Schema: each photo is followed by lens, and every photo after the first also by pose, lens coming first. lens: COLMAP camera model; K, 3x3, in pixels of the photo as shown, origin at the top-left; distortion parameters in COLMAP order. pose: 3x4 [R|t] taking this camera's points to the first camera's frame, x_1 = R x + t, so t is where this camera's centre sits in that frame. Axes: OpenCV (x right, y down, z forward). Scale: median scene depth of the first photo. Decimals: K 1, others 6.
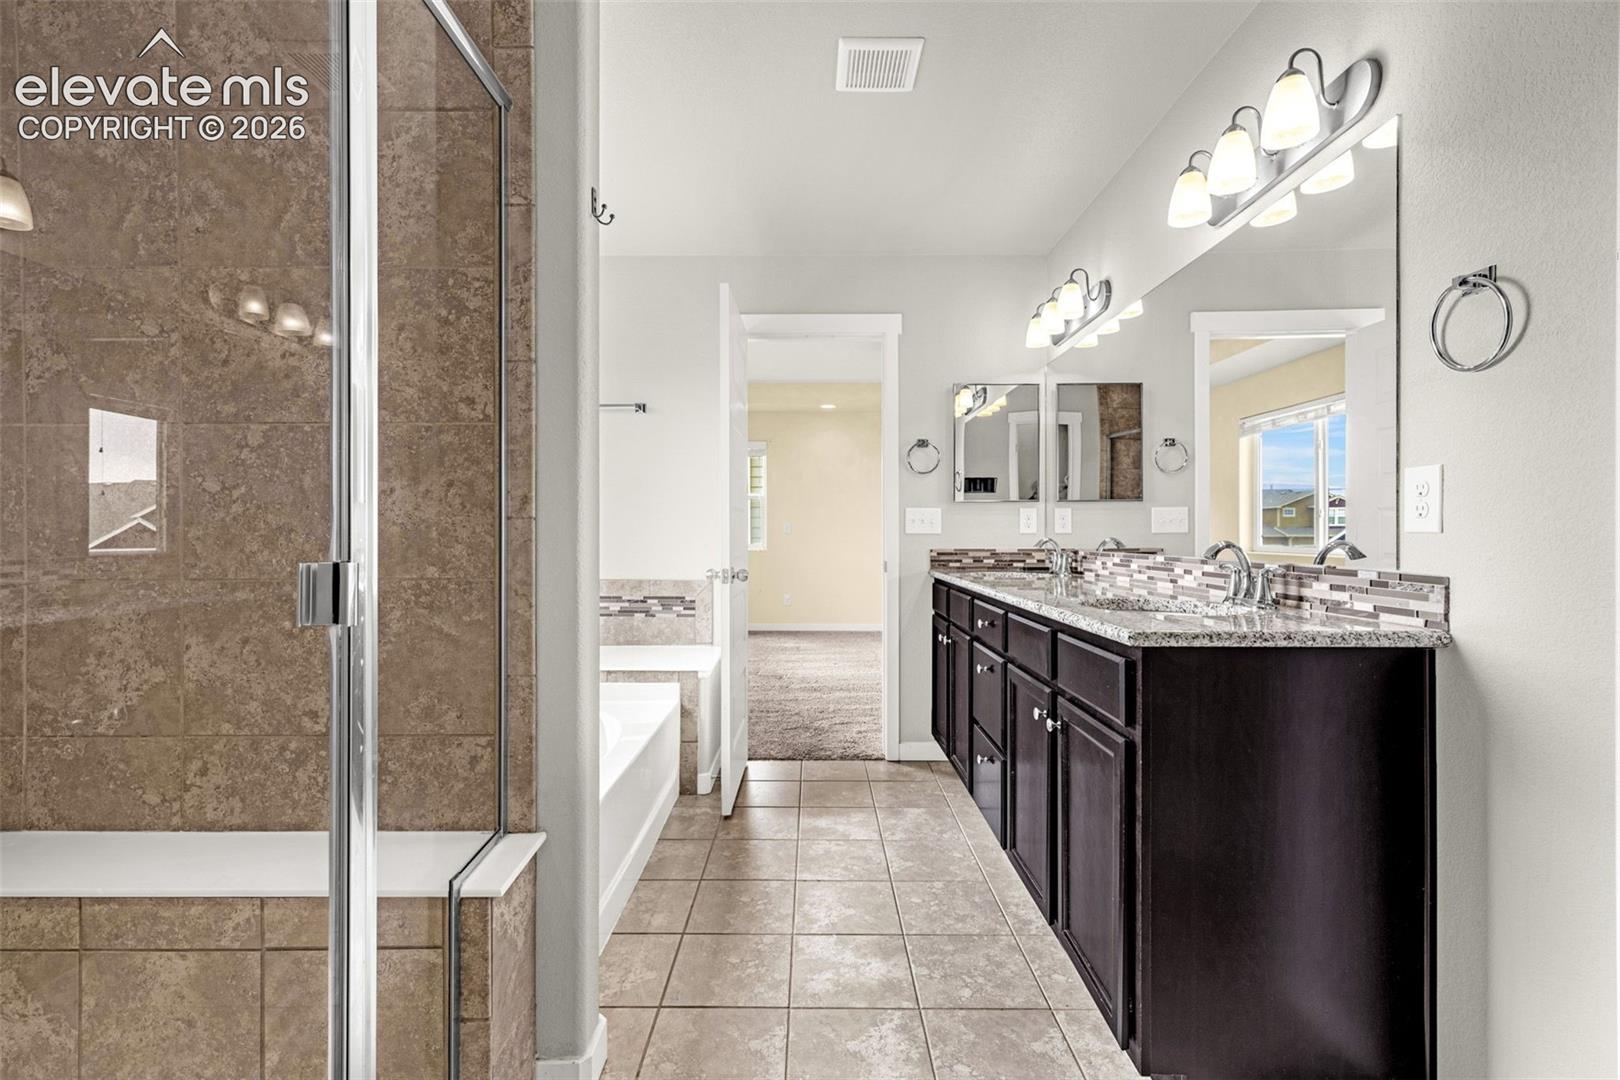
lens RADIAL K [[701.7, 0, 803.5], [0, 701.7, 533.8], [0, 0, 1]] dist [0.012077, 0.000249]
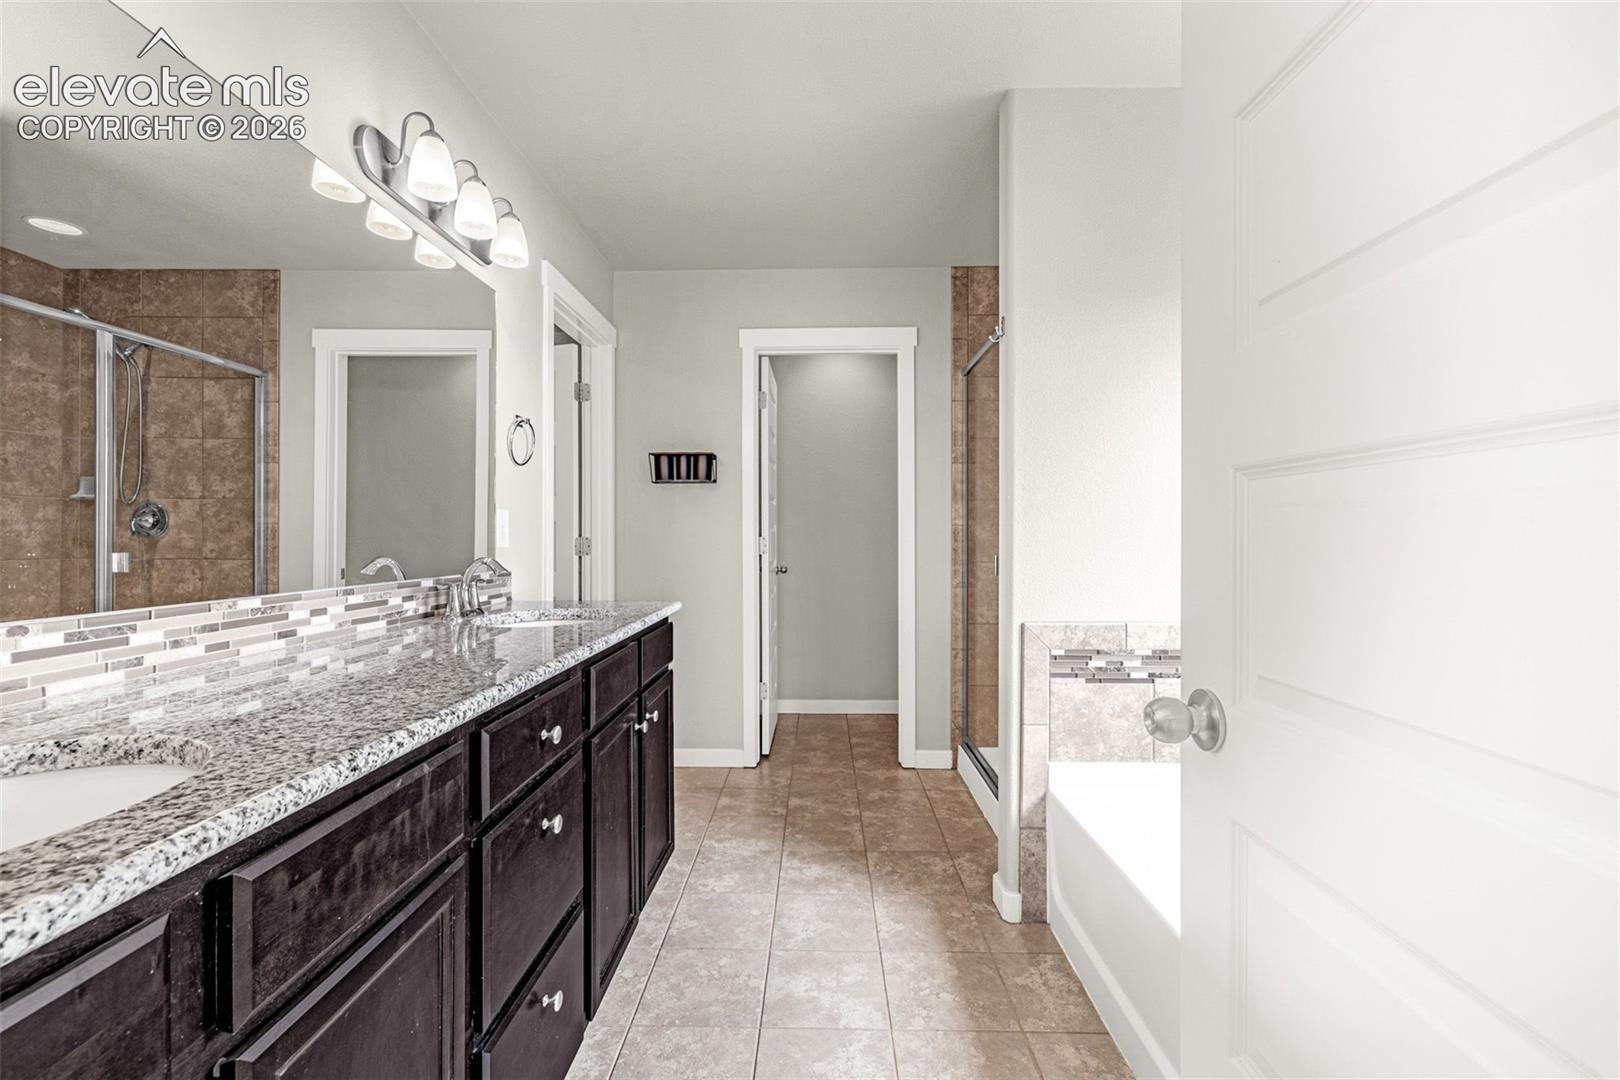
lens RADIAL K [[701.7, 0, 812.2], [0, 701.7, 537.5], [0, 0, 1]] dist [0.012077, 0.000249]
pose [[-0.999995, -0.002935, -0.000823, 0.081995], [-0.002937, 0.999993, 0.002421, -0.022635], [0.000816, 0.002423, -0.999997, 1.865835]]
